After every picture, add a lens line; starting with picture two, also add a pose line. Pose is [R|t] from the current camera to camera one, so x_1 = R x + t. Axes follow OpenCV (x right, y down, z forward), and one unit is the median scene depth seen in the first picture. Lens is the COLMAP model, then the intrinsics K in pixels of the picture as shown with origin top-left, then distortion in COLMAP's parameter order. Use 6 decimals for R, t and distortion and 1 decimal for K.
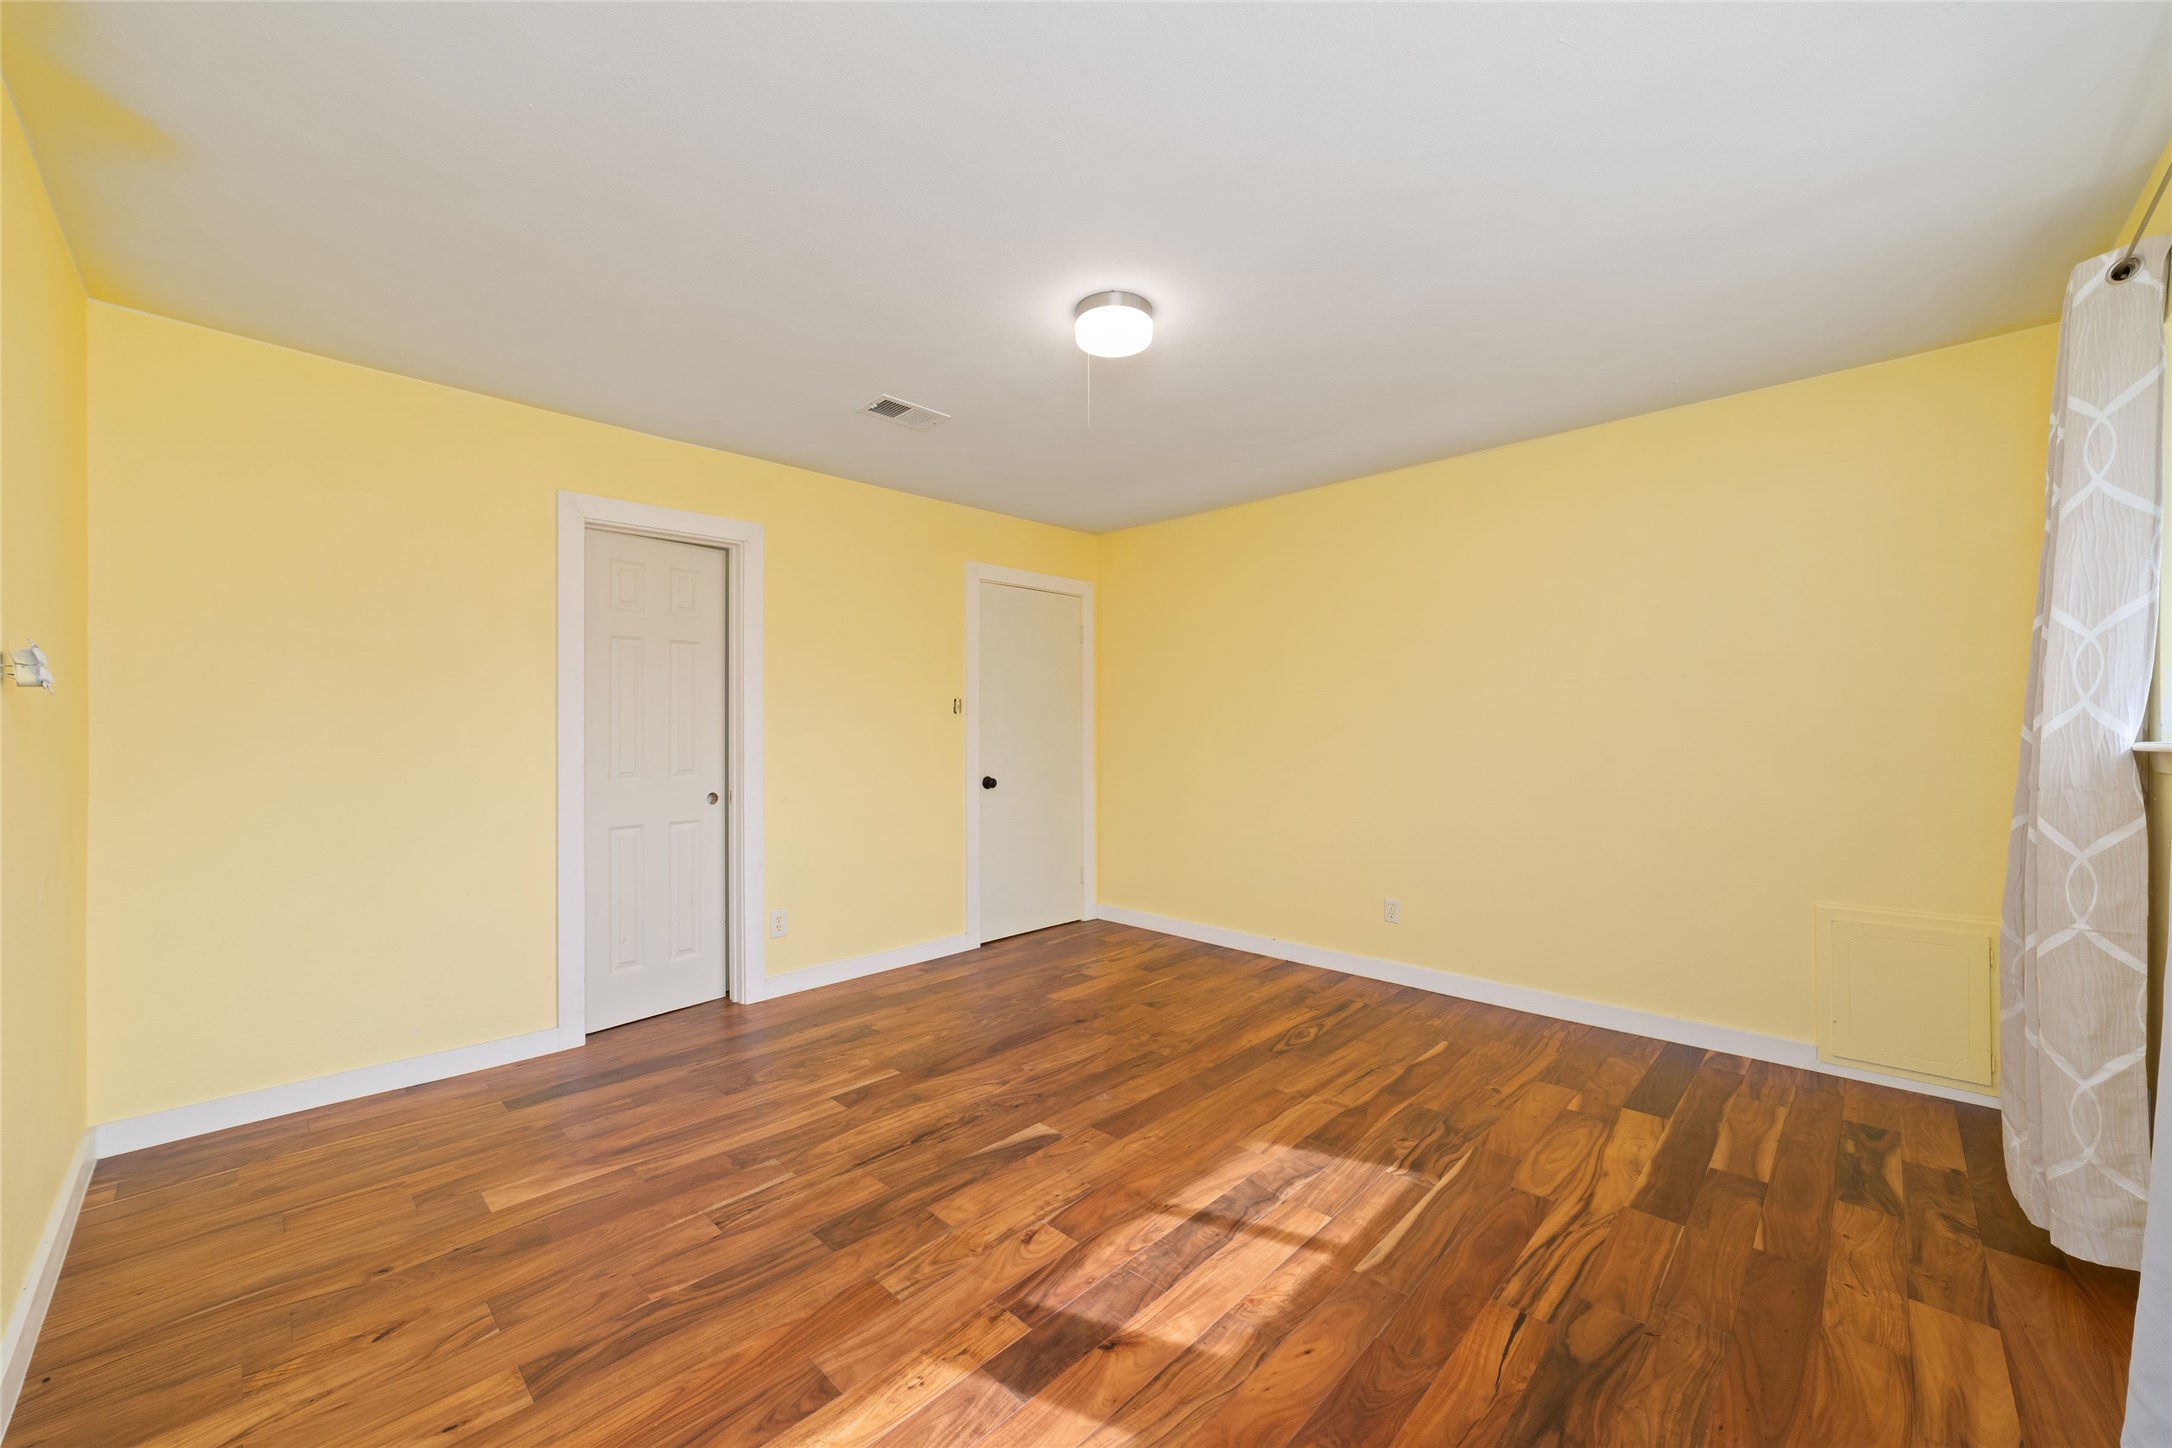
lens RADIAL K [[830.5, 0, 1086.1], [0, 830.5, 728.7], [0, 0, 1]] dist [-0.019361, 0.004880]
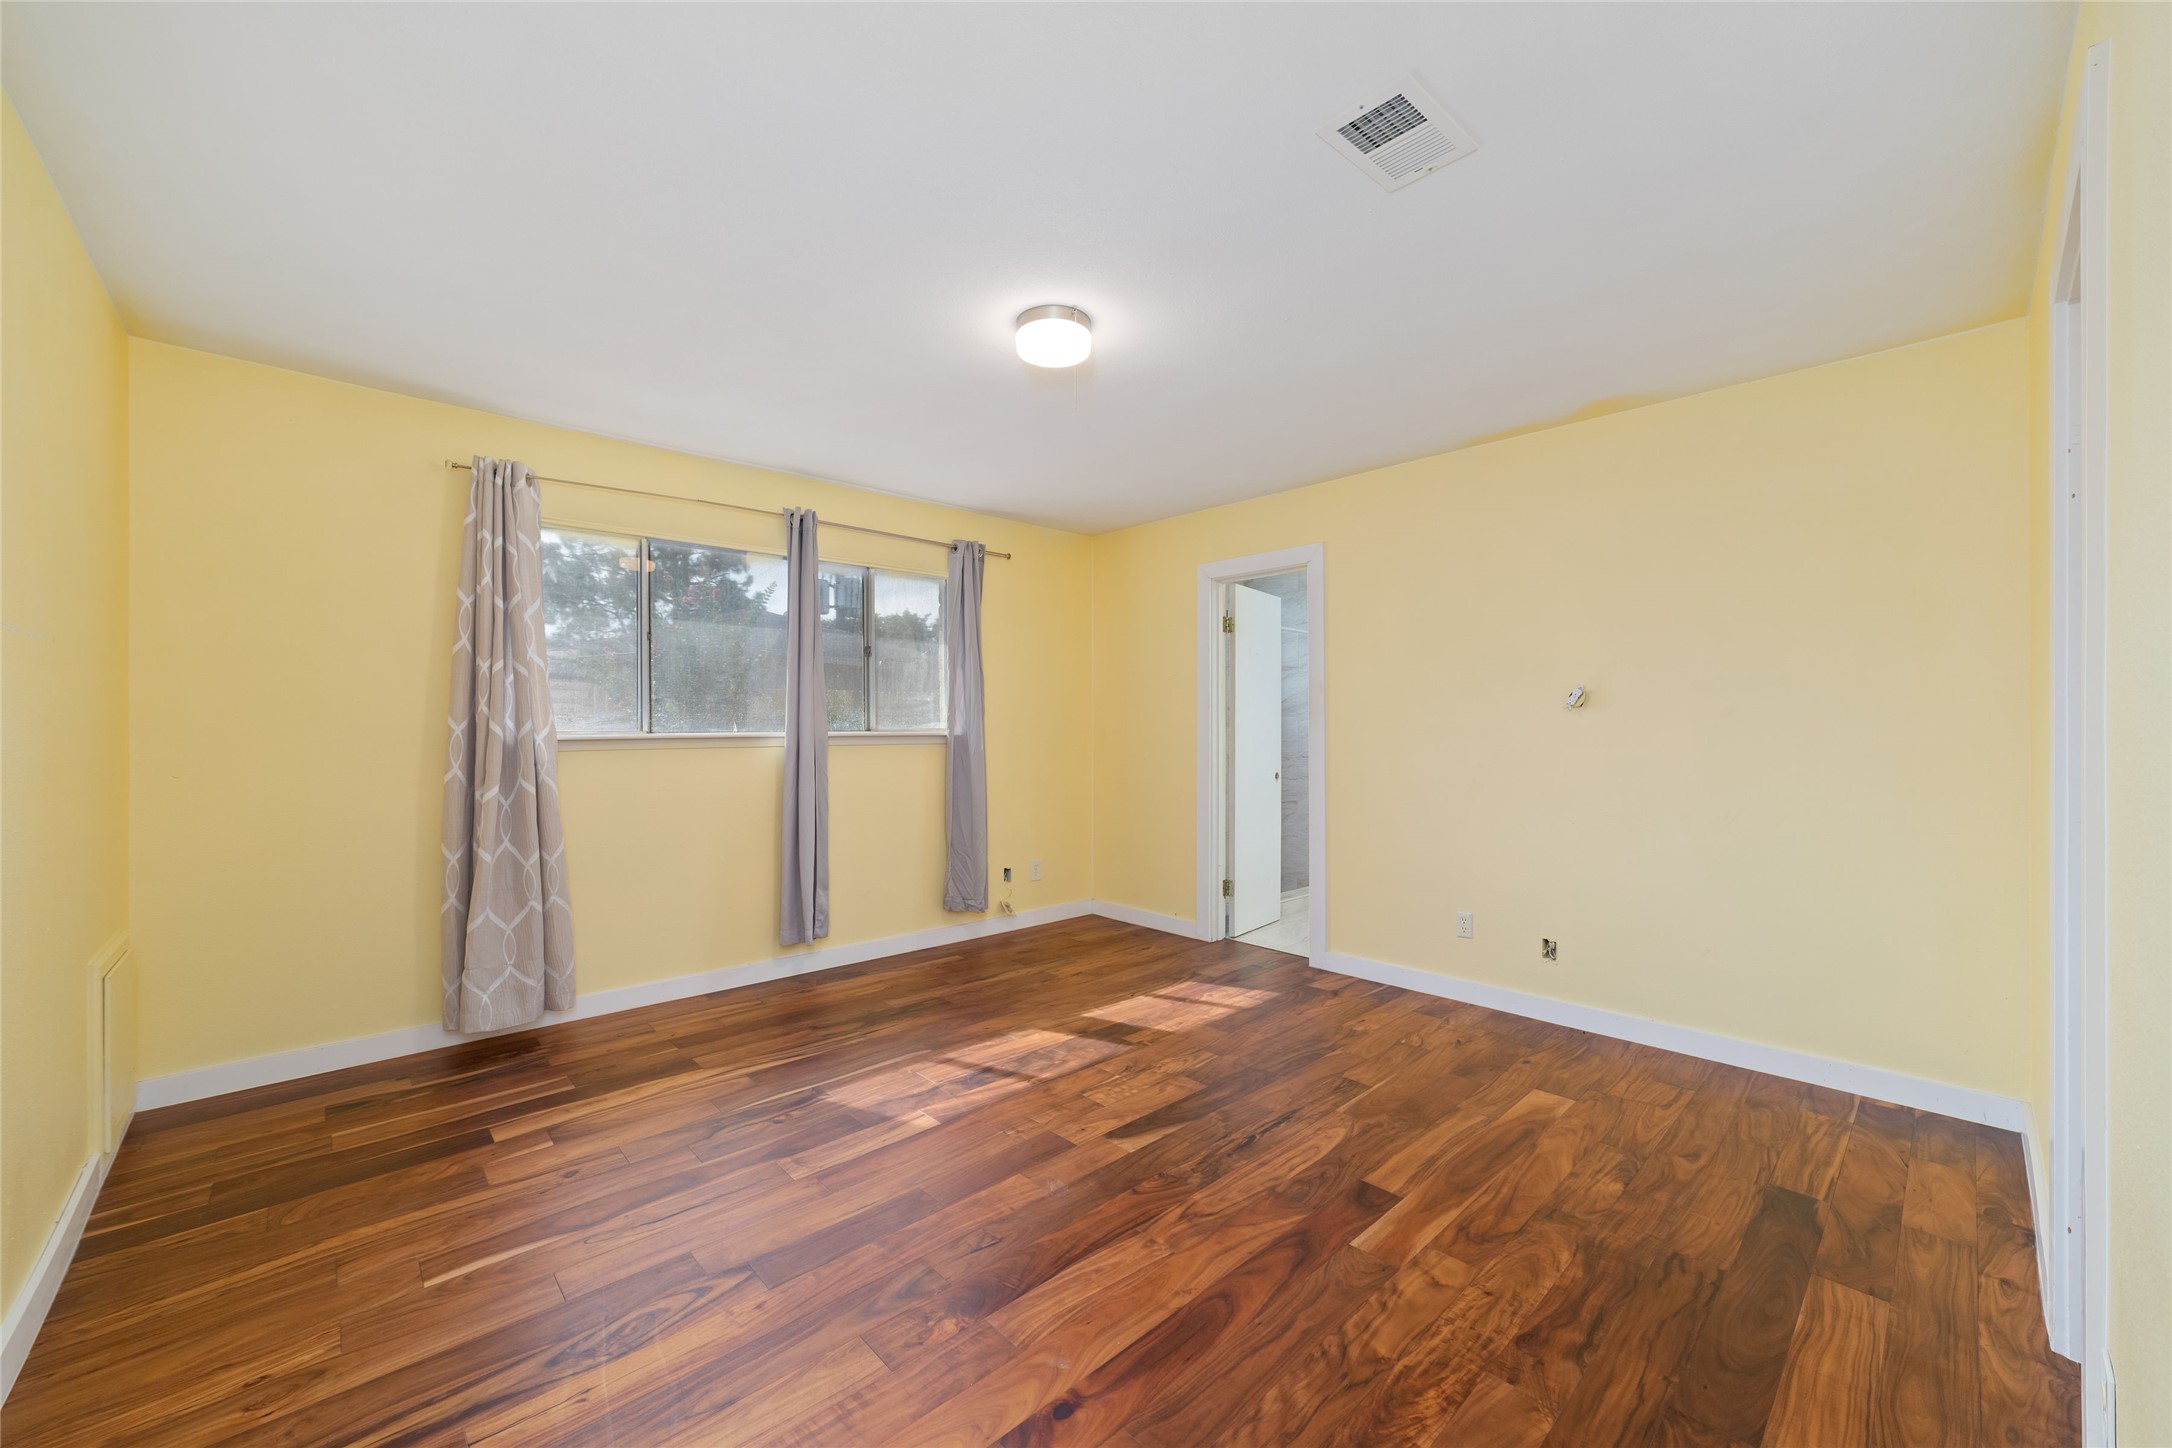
lens RADIAL K [[830.5, 0, 1085.9], [0, 830.5, 721.1], [0, 0, 1]] dist [-0.019361, 0.004880]
pose [[-0.998782, 0.002025, 0.049308, -0.058829], [0.001433, 0.999926, -0.012050, 0.005487], [-0.049328, -0.011964, -0.998711, 2.197889]]
